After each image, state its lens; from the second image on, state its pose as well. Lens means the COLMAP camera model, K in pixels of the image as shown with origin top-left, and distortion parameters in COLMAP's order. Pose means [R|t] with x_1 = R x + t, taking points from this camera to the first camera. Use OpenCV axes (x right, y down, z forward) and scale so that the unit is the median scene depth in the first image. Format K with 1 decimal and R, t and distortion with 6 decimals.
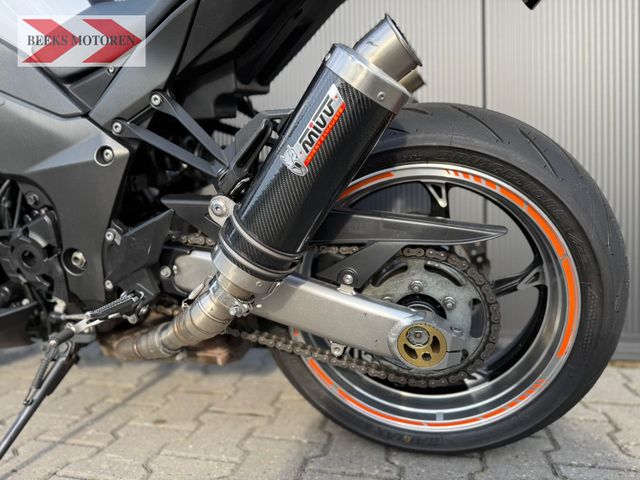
lens RADIAL K [[456.2, 0, 320.0], [0, 456.2, 240.0], [0, 0, 1]] dist [0.039098, -0.072277]
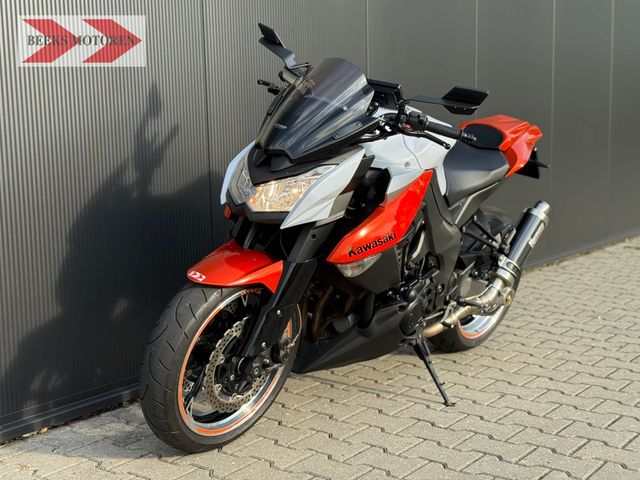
lens RADIAL K [[910.6, 0, 320.0], [0, 910.6, 240.0], [0, 0, 1]] dist [0.061099, 0.017099]
pose [[0.401464, -0.104511, 0.909893, -4.604662], [0.031790, 0.994460, 0.100198, -0.625592], [-0.915323, -0.011300, 0.402562, -0.186505]]
